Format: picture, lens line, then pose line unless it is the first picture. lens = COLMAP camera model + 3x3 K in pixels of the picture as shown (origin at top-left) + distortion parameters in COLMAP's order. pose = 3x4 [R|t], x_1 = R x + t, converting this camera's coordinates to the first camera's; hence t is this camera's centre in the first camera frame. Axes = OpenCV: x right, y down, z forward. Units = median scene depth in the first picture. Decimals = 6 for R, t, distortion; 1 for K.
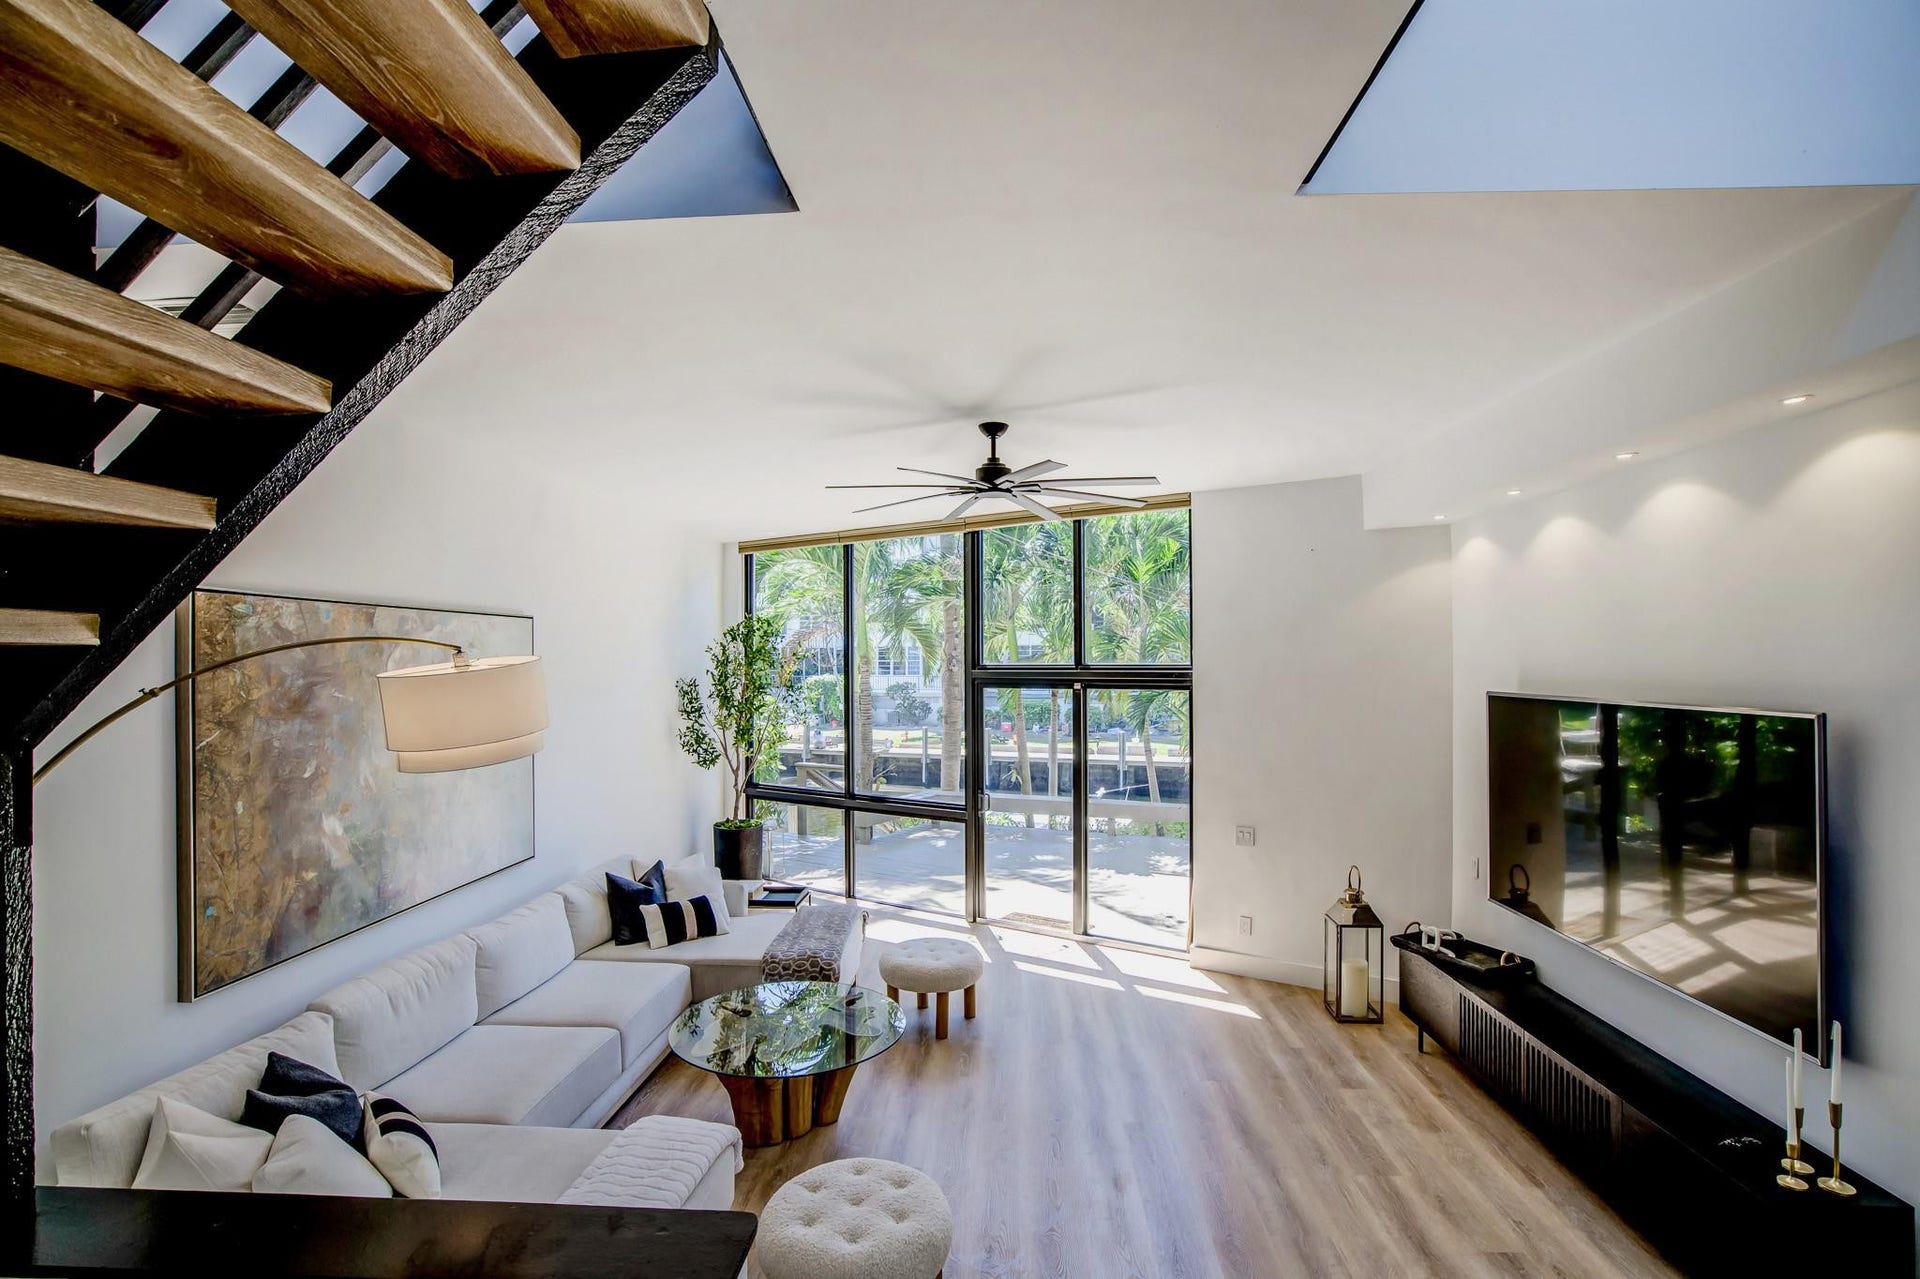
lens RADIAL K [[889.3, 0, 942.8], [0, 889.3, 650.4], [0, 0, 1]] dist [-0.059136, 0.025253]
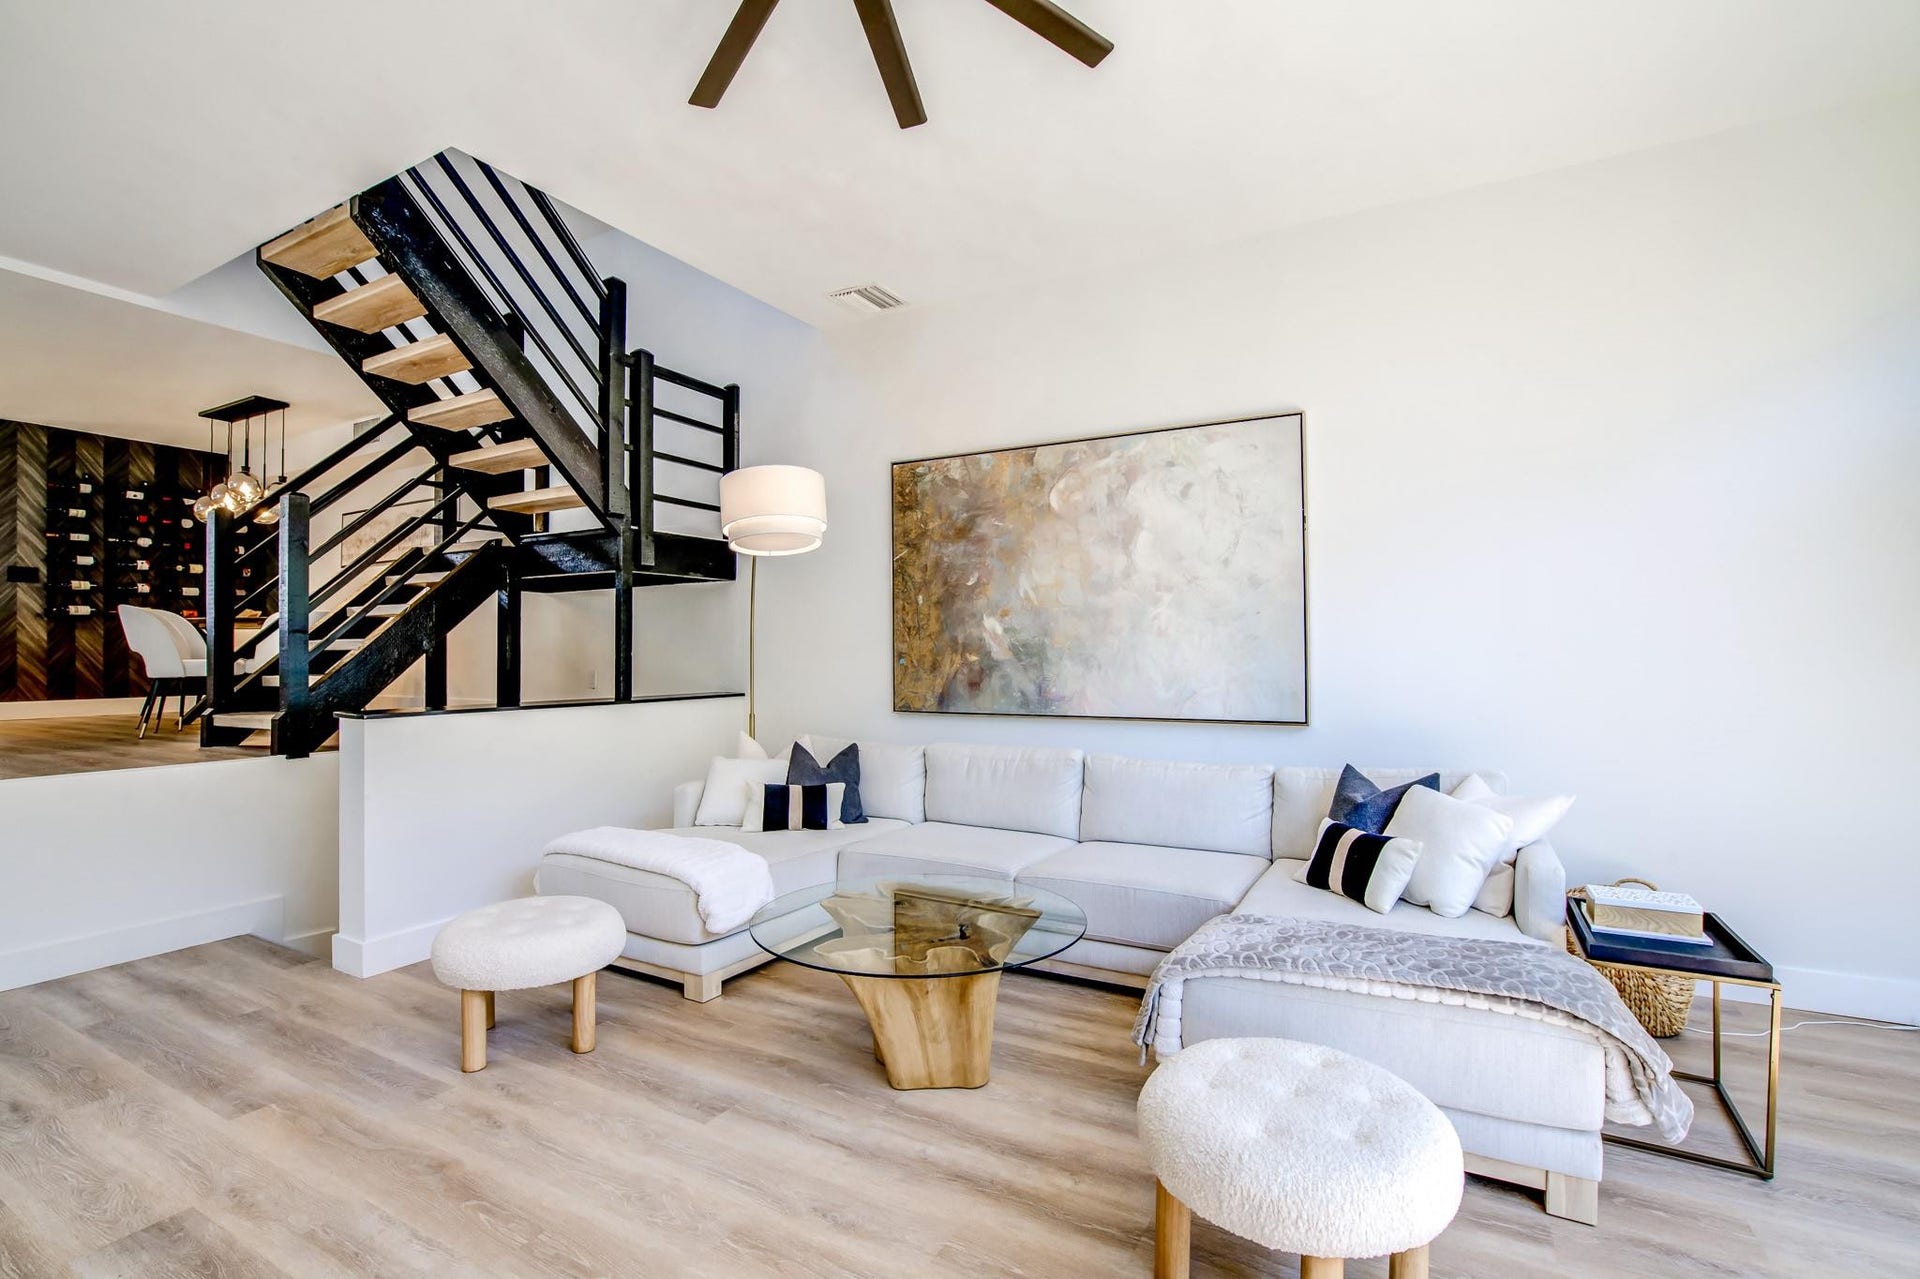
lens RADIAL K [[882.4, 0, 955.3], [0, 882.4, 647.2], [0, 0, 1]] dist [-0.058221, 0.021691]
pose [[-0.417166, -0.005510, -0.908814, 0.479537], [0.012646, 0.999850, -0.011867, 0.235128], [0.908742, -0.016443, -0.417034, 1.406172]]
